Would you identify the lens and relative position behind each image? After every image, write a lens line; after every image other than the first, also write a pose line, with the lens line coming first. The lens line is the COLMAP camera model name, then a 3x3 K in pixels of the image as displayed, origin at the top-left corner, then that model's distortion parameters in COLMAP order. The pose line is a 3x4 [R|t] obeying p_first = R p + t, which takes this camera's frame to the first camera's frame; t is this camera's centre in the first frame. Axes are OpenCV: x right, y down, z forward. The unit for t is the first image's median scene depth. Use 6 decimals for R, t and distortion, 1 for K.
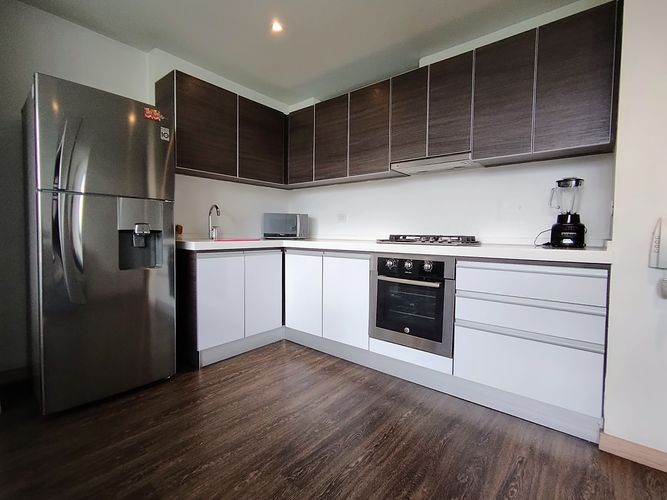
lens RADIAL K [[308.0, 0, 333.7], [0, 308.0, 246.1], [0, 0, 1]] dist [-0.004884, 0.000482]
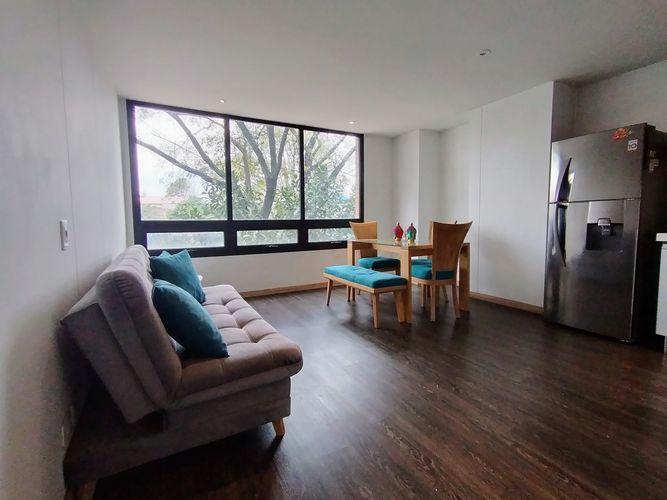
lens RADIAL K [[308.0, 0, 334.6], [0, 308.0, 248.5], [0, 0, 1]] dist [-0.004884, 0.000482]
pose [[-0.383198, 0.066673, -0.921257, 1.185508], [-0.028750, 0.996047, 0.084044, -0.021442], [0.923219, 0.058692, -0.379766, 0.424237]]
